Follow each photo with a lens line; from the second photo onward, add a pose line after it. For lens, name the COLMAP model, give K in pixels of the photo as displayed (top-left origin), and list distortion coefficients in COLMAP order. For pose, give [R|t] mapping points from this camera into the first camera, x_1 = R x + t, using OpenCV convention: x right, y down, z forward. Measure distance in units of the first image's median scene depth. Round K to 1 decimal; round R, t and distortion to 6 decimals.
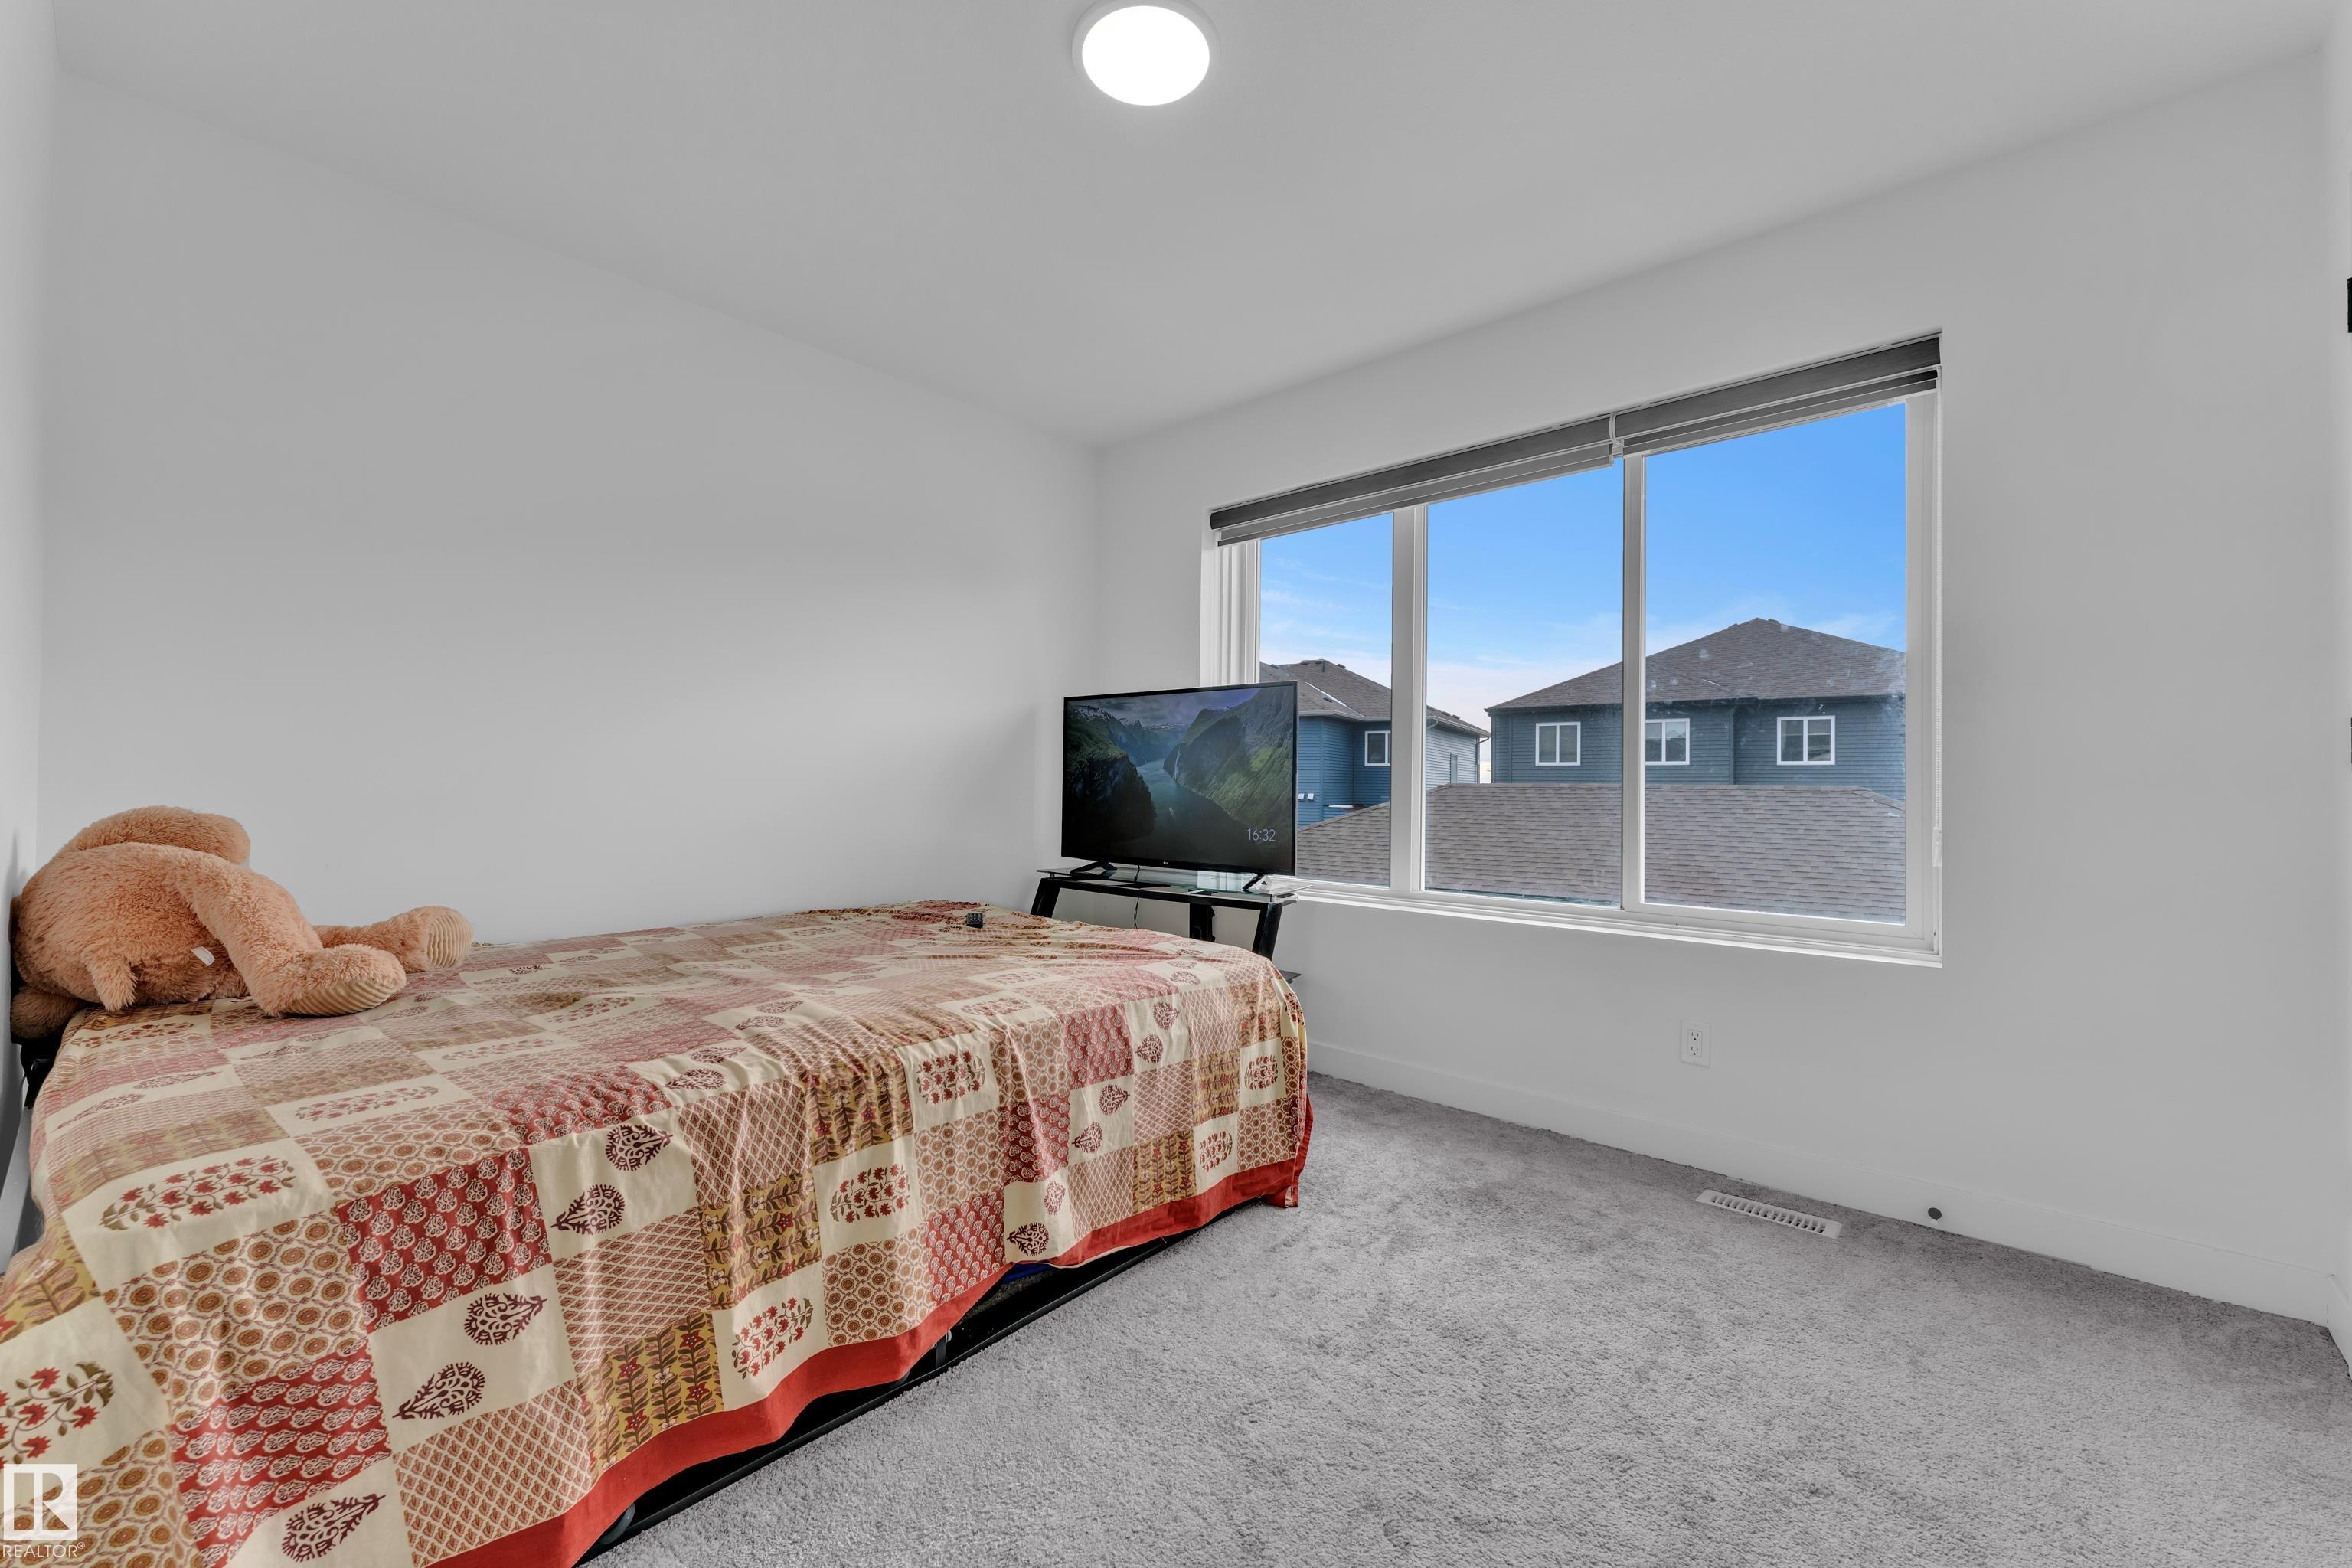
lens RADIAL K [[957.3, 0, 1173.9], [0, 957.3, 772.9], [0, 0, 1]] dist [-0.000595, 0.000181]
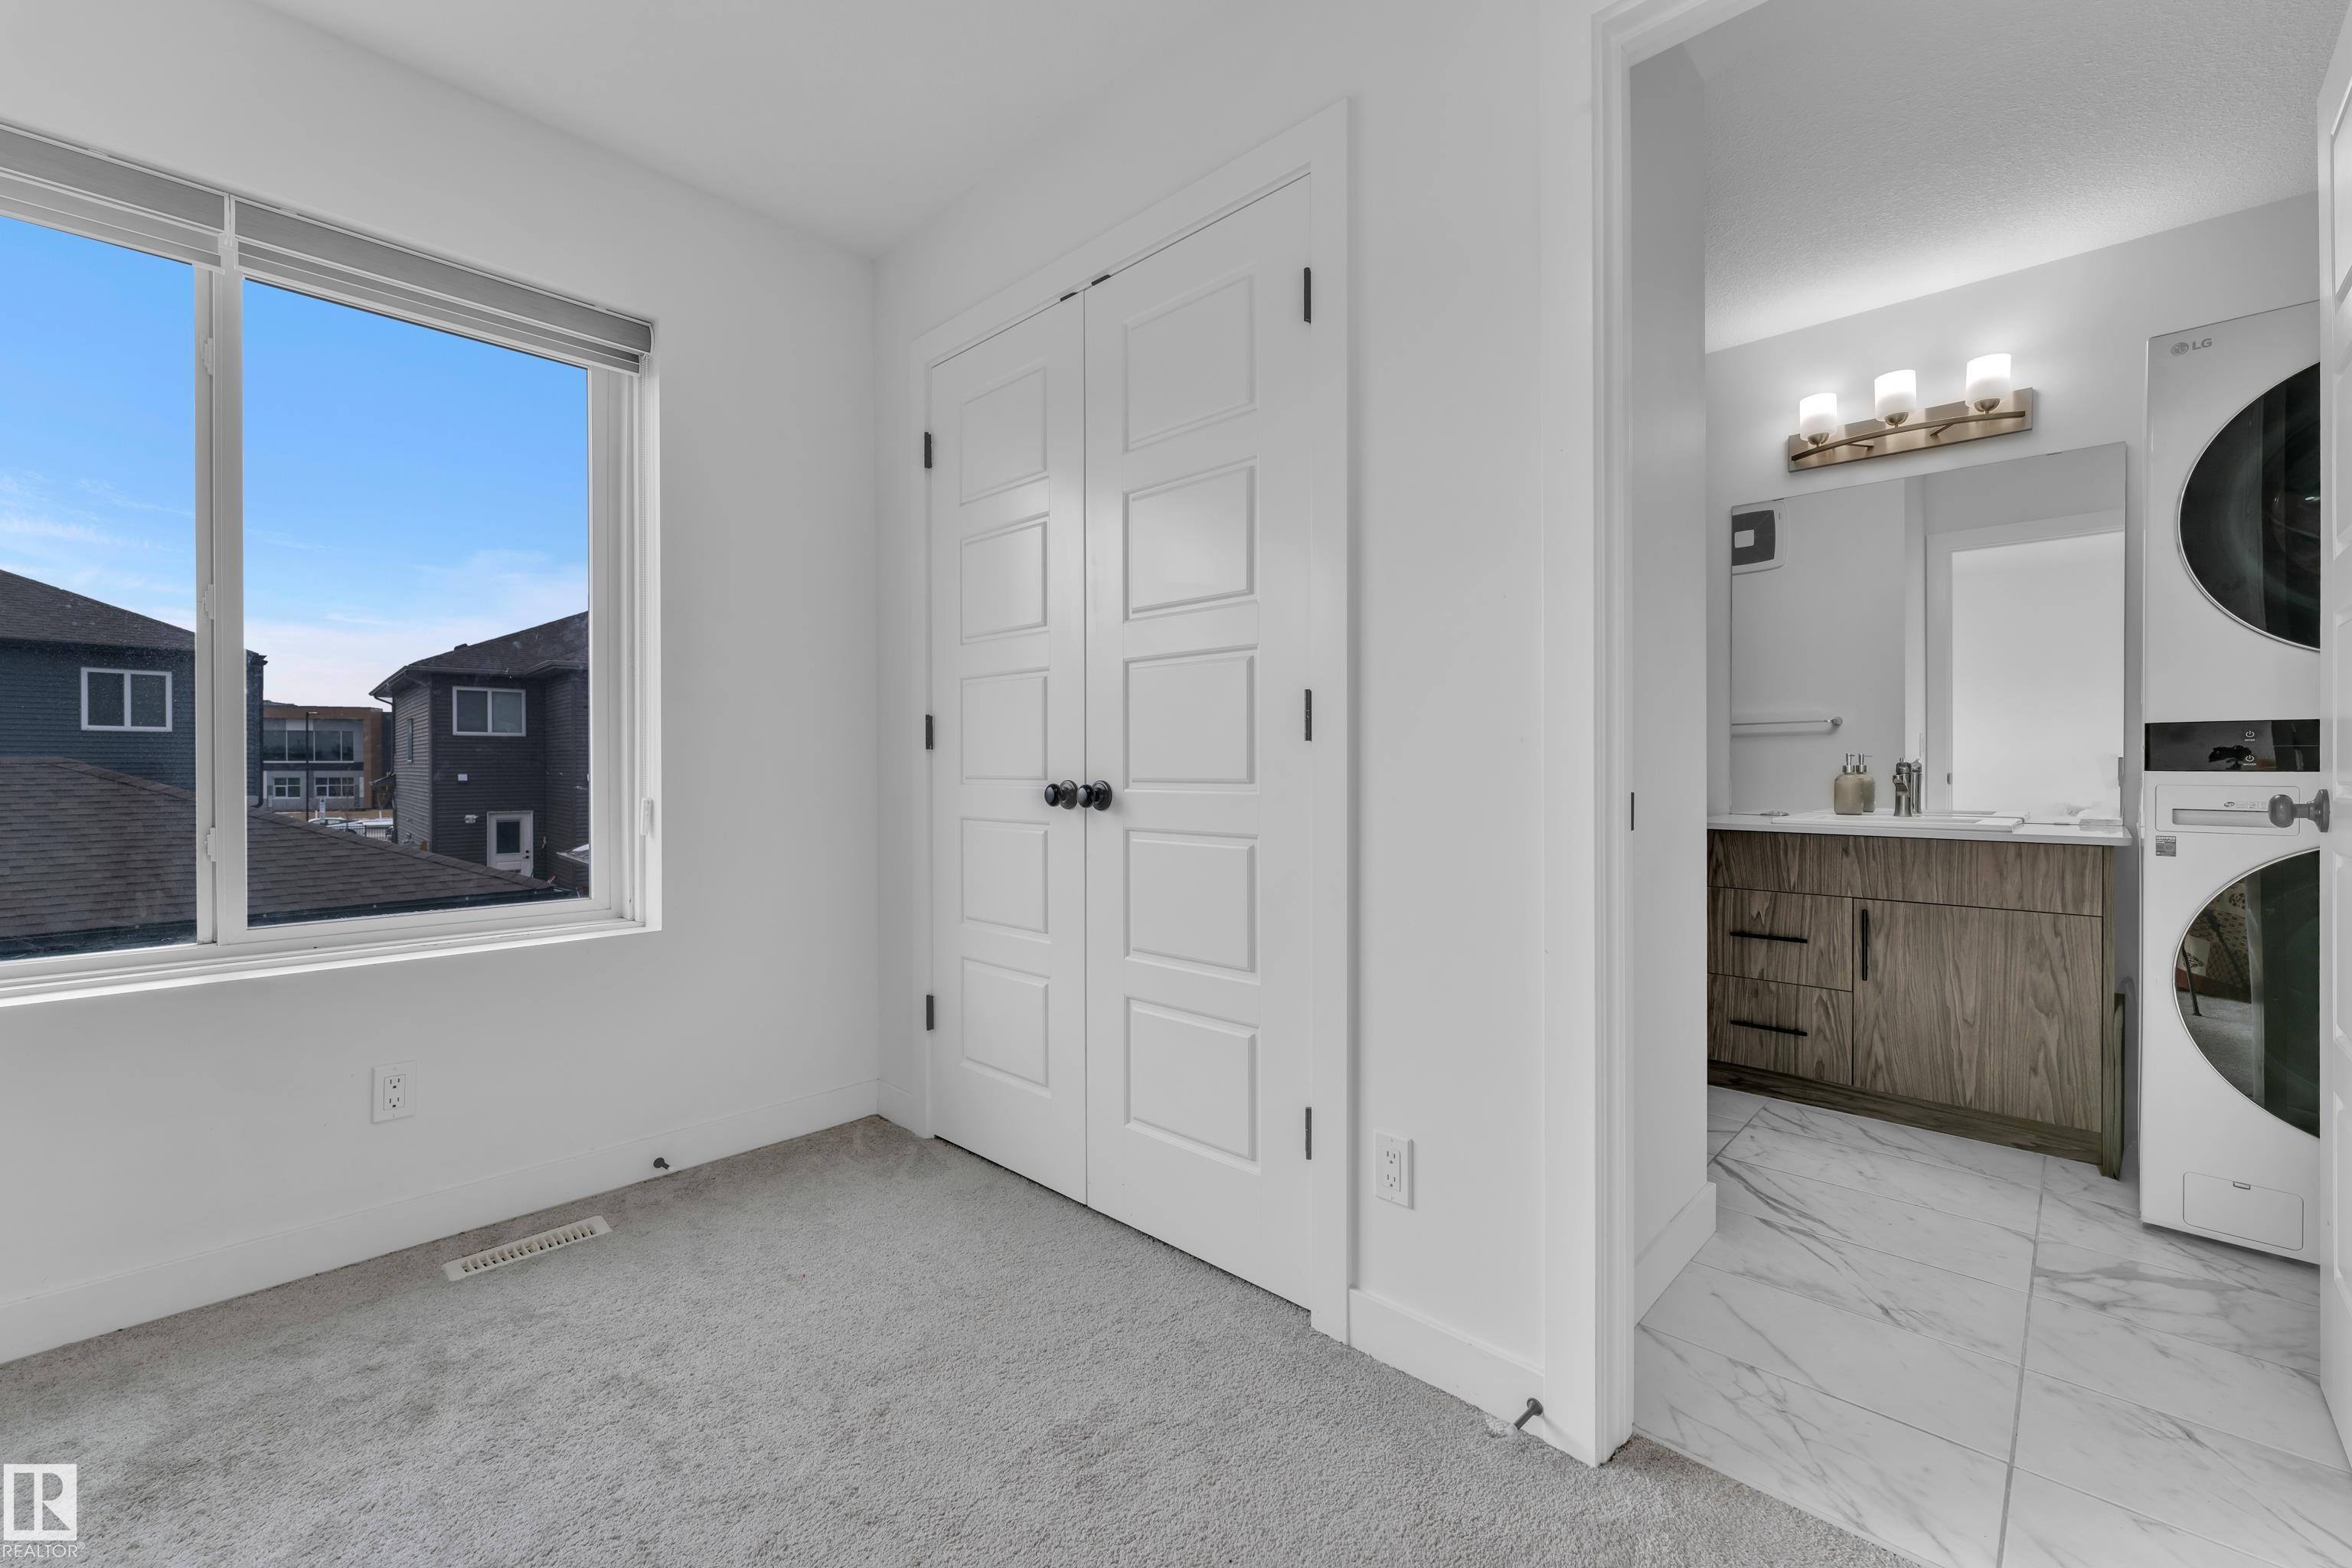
lens RADIAL K [[957.3, 0, 1173.8], [0, 957.3, 787.7], [0, 0, 1]] dist [-0.000595, 0.000181]
pose [[0.022707, -0.034521, 0.999146, -0.236491], [-0.011714, 0.999326, 0.034793, -0.000141], [-0.999674, -0.012494, 0.022288, 0.402332]]
